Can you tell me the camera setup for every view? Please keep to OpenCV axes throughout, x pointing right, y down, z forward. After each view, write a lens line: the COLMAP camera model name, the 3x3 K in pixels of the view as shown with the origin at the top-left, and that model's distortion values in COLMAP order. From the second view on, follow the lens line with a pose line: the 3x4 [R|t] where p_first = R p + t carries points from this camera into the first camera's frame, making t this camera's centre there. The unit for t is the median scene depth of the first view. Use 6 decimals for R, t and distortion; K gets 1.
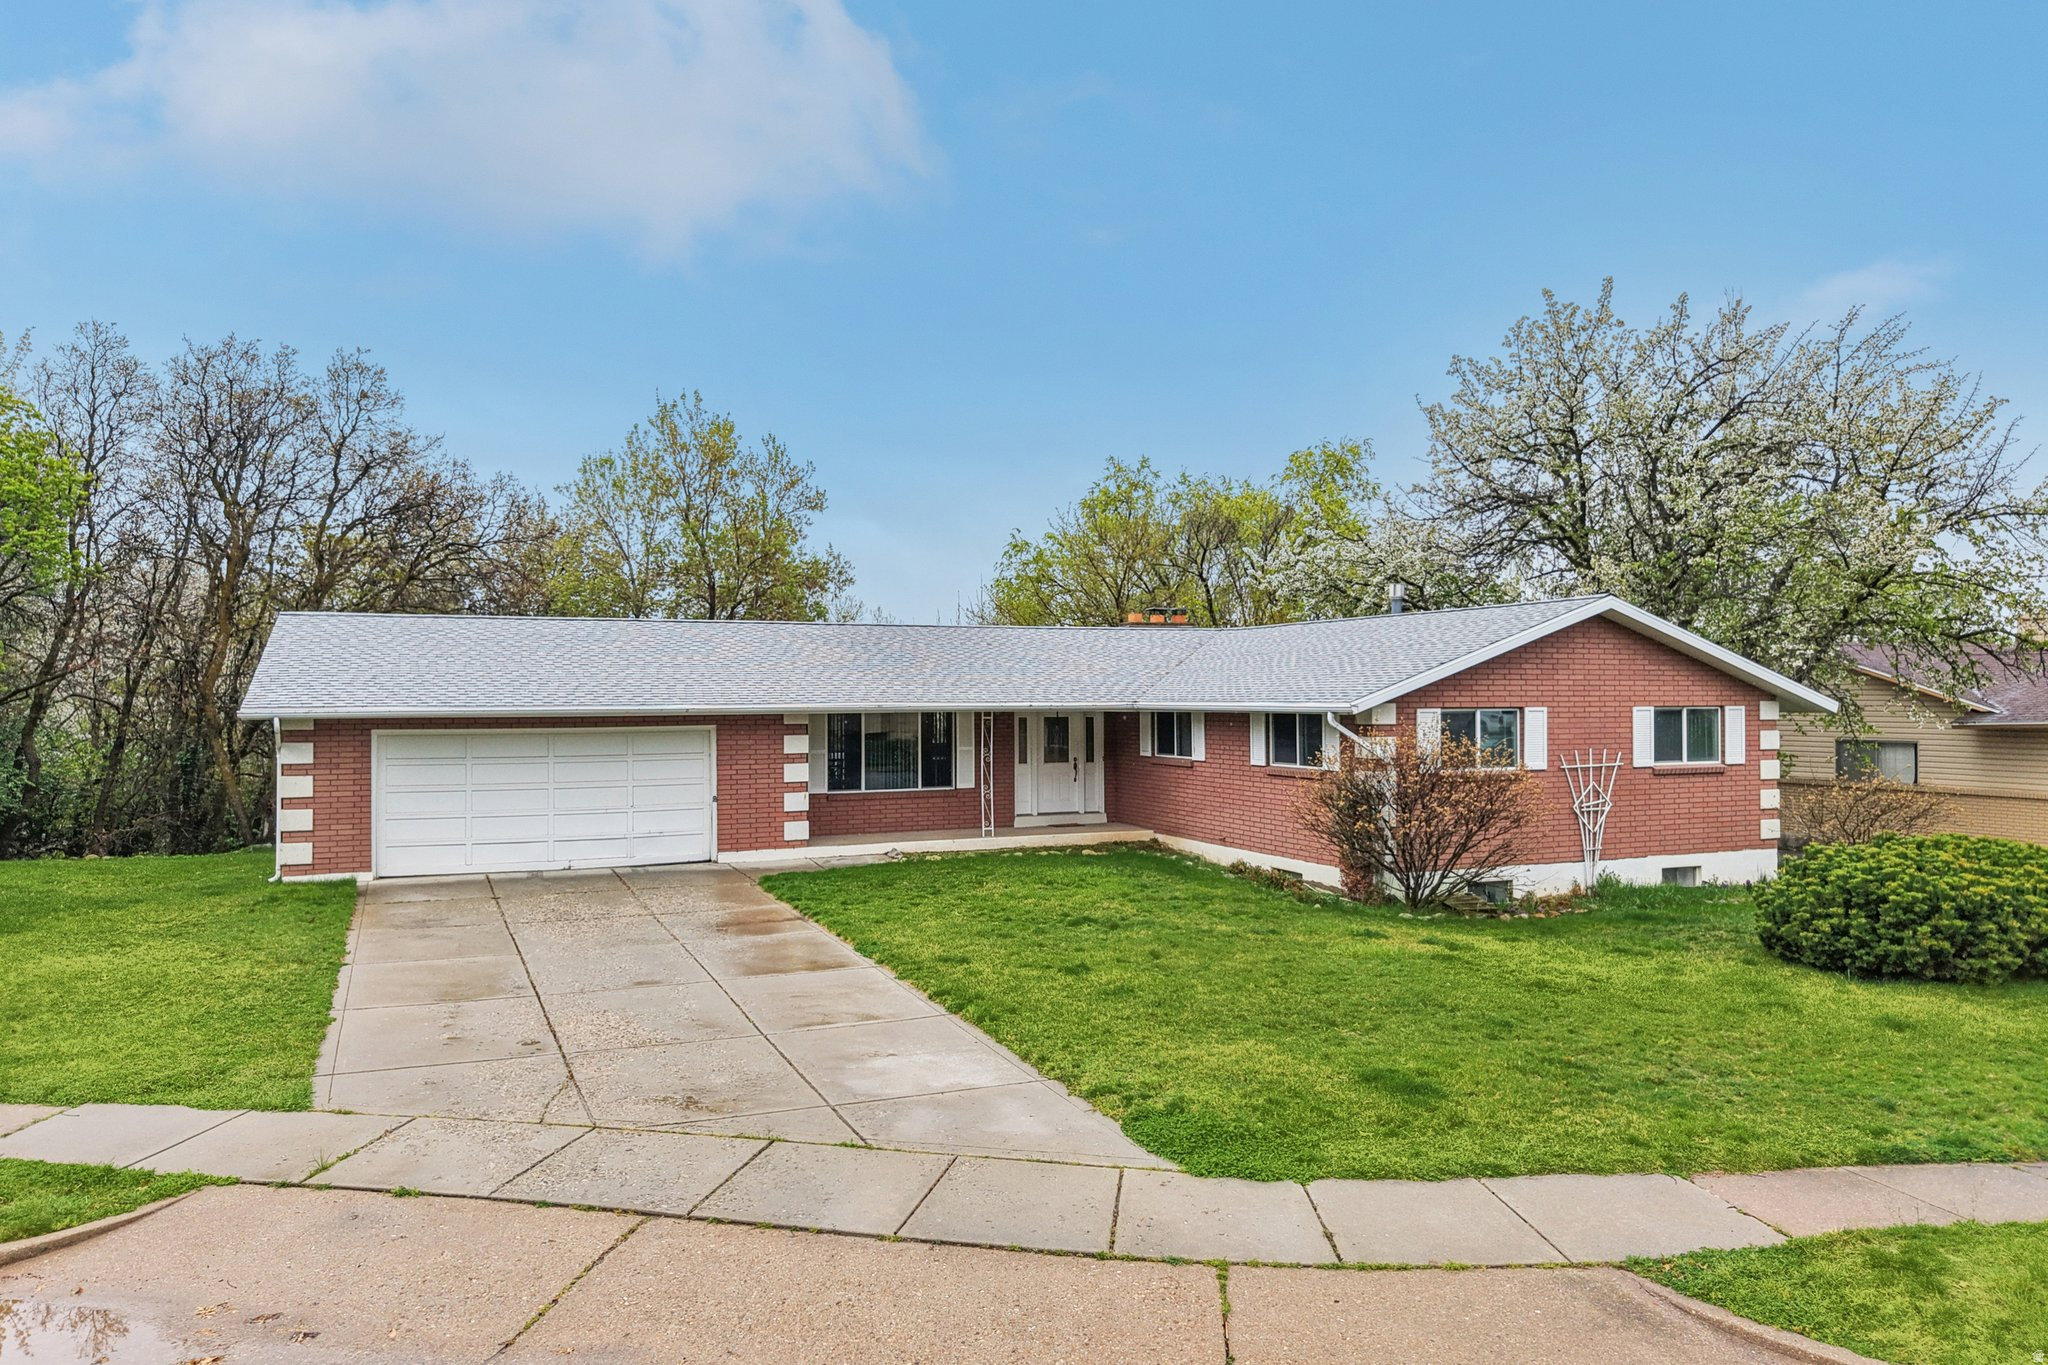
lens RADIAL K [[1392.5, 0, 1020.9], [0, 1392.5, 681.4], [0, 0, 1]] dist [0.017485, -0.002097]
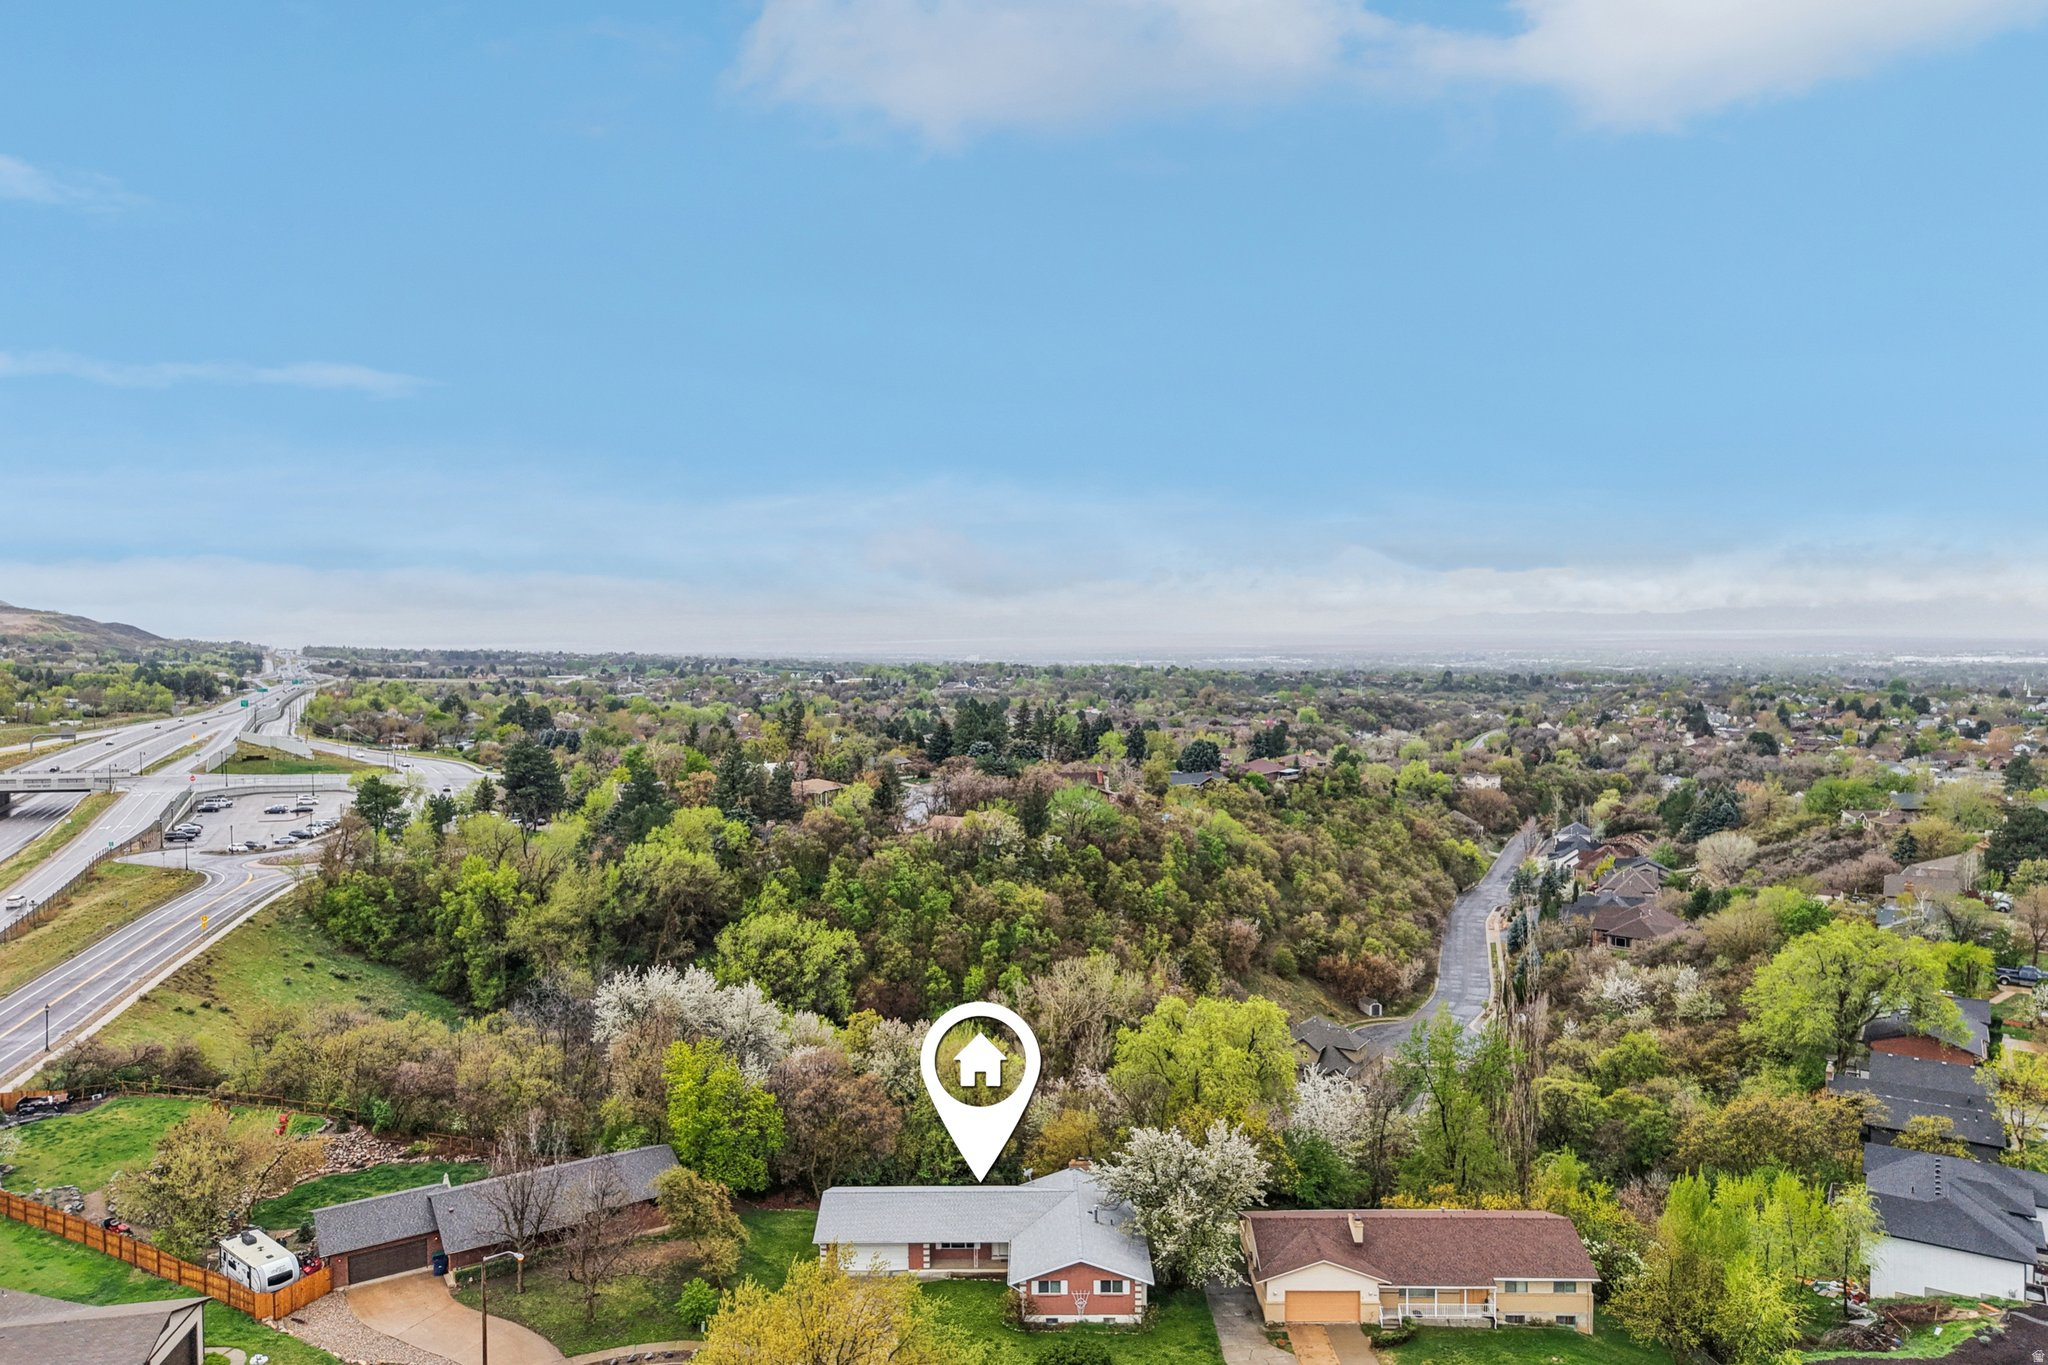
lens RADIAL K [[1362.8, 0, 1011.0], [0, 1362.8, 673.9], [0, 0, 1]] dist [0.062589, -0.059771]
pose [[0.915061, 0.008488, -0.403225, 1.920914], [0.007780, 0.999221, 0.038689, -2.037004], [0.403240, -0.038540, 0.914282, -2.936503]]
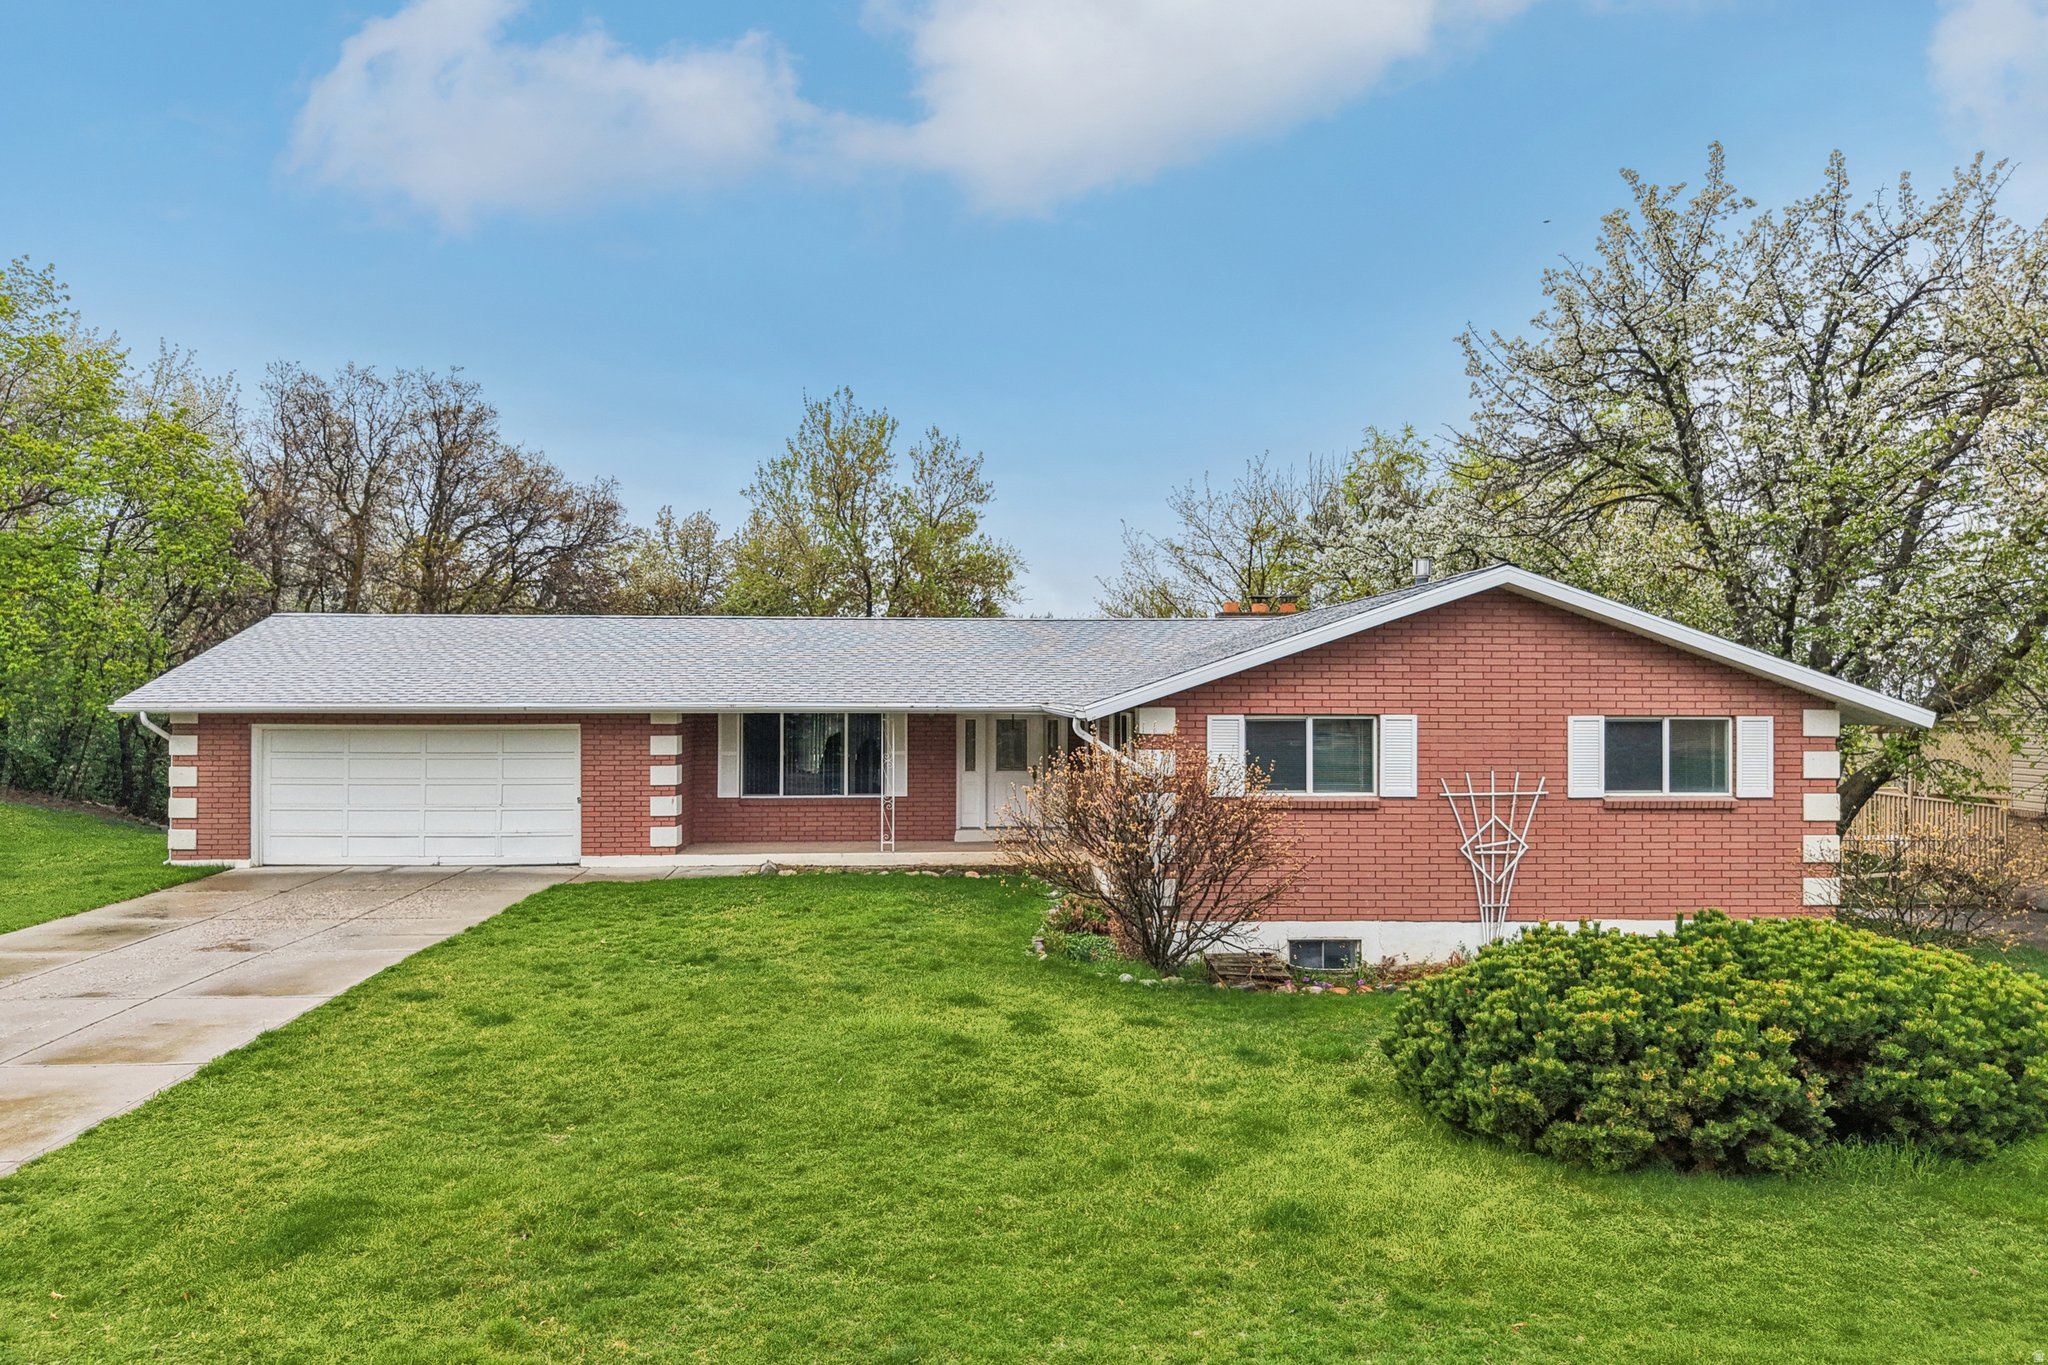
lens RADIAL K [[1389.3, 0, 1022.4], [0, 1389.3, 683.7], [0, 0, 1]] dist [0.007587, 0.010282]
pose [[0.936773, 0.003152, -0.349922, 0.431728], [-0.002219, 0.999993, 0.003069, -0.000244], [0.349929, -0.002098, 0.936774, 0.215925]]
